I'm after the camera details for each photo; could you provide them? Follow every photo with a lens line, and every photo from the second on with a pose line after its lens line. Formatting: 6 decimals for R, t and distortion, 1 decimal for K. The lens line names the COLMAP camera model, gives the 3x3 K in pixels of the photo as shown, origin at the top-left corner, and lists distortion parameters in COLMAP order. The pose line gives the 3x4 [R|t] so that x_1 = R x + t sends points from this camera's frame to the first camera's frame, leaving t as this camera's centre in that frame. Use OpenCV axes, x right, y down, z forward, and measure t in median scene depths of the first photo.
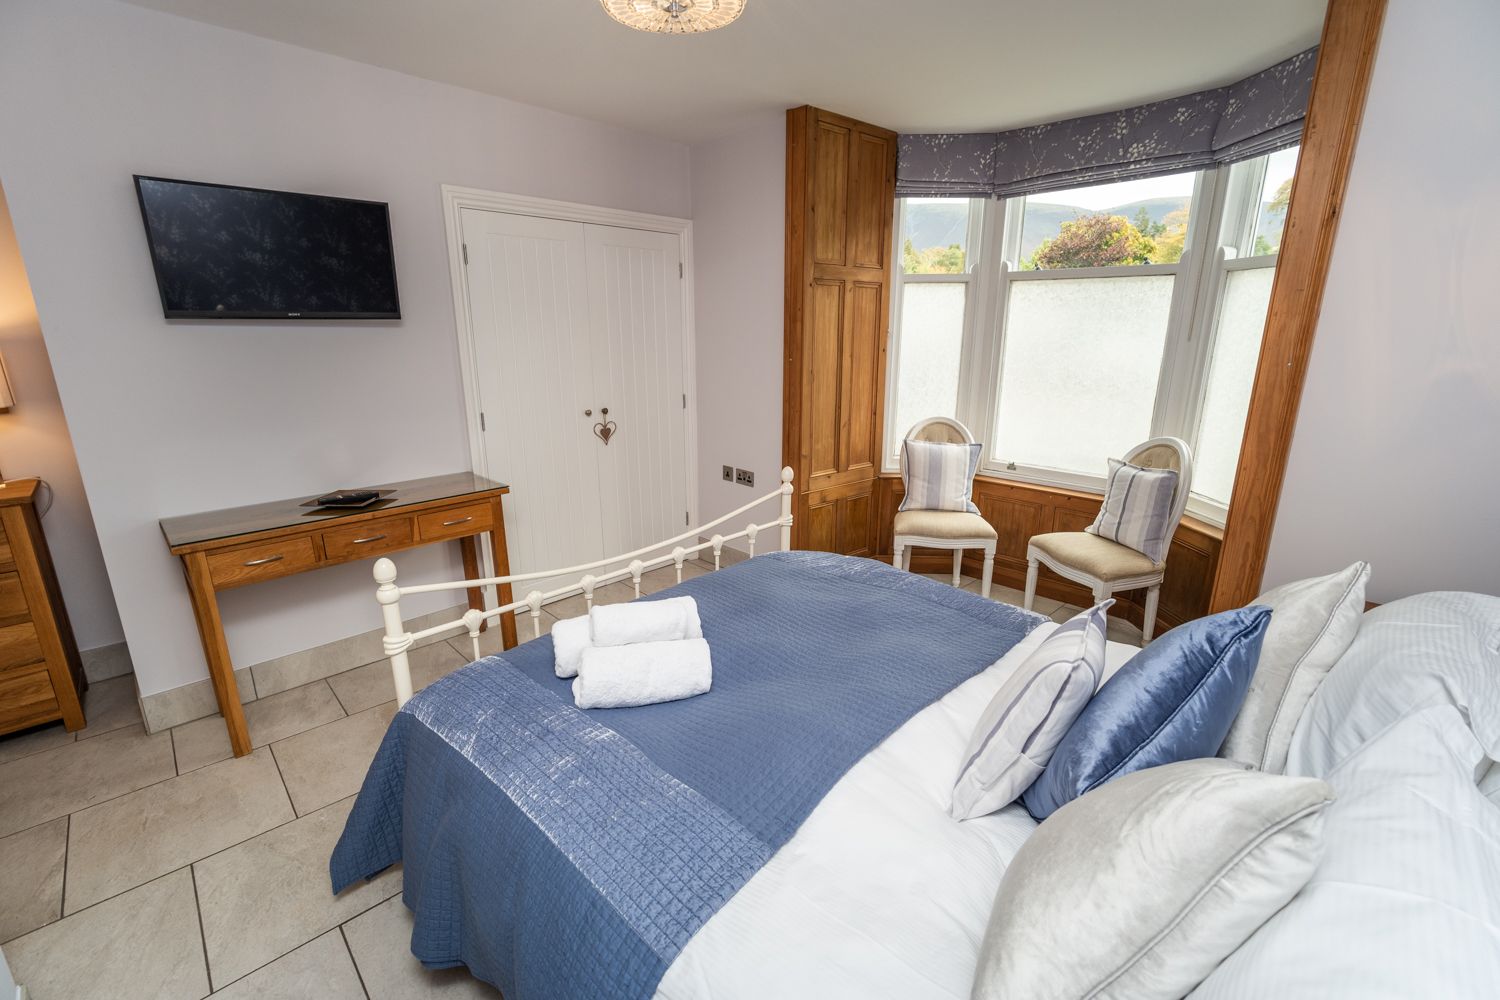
lens RADIAL K [[649.2, 0, 743.4], [0, 649.2, 496.5], [0, 0, 1]] dist [-0.000428, -0.000105]
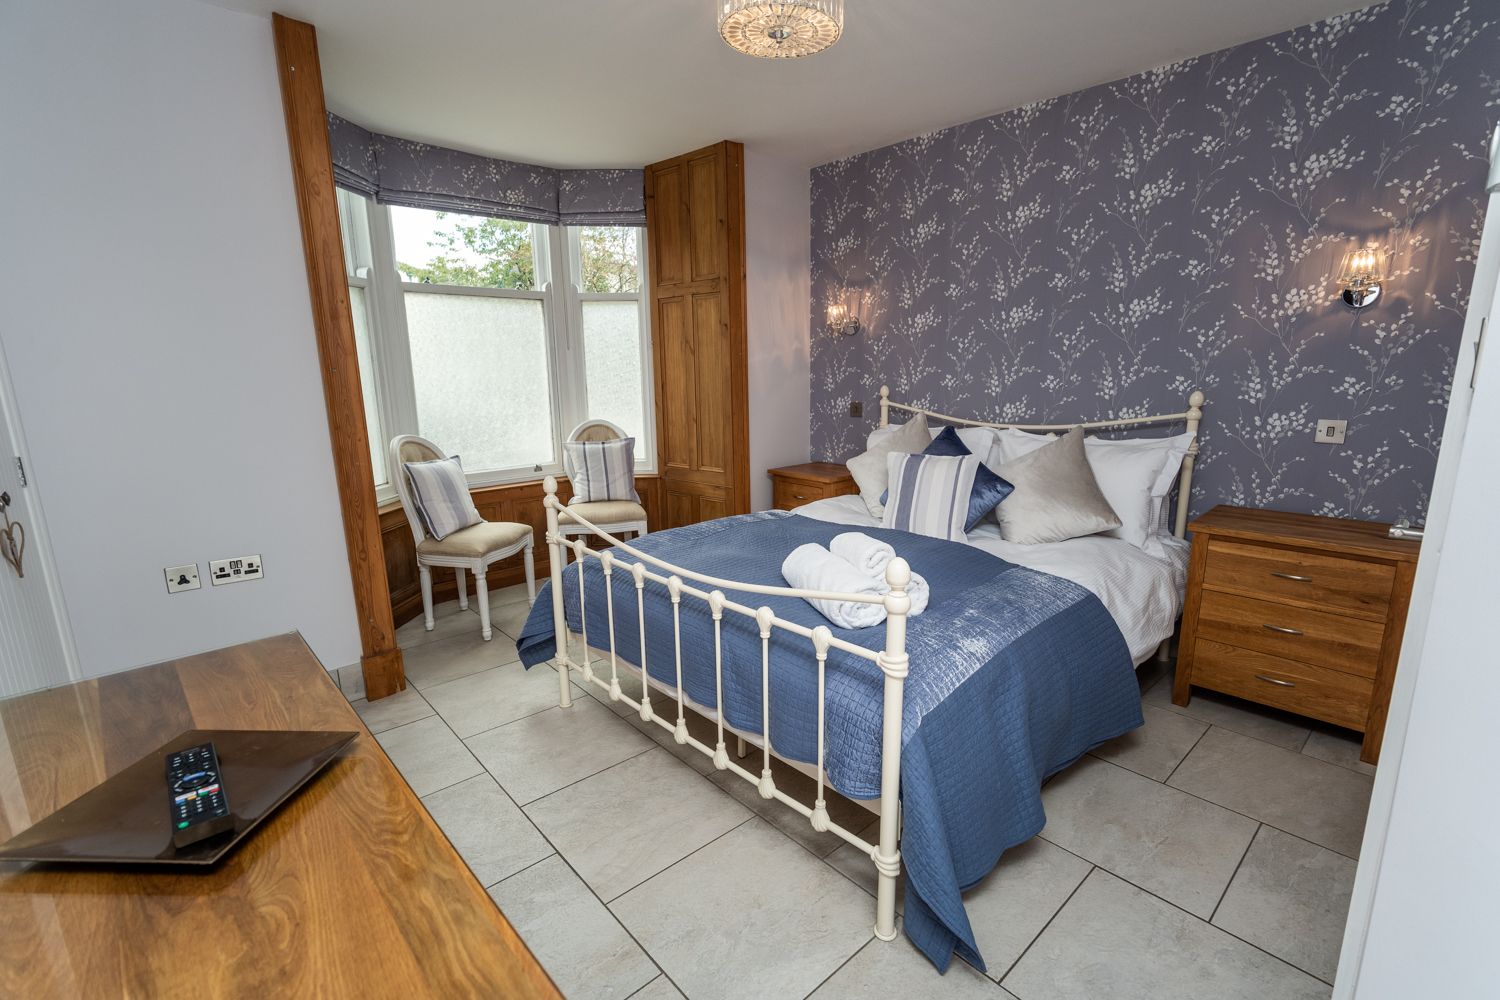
lens RADIAL K [[697.1, 0, 750.0], [0, 697.1, 500.0], [0, 0, 1]] dist [0.001153, 0.000060]
pose [[0.007742, -0.217328, 0.976068, -0.799773], [0.253514, 0.944634, 0.208319, -0.151215], [-0.967301, 0.245835, 0.062409, 0.619799]]
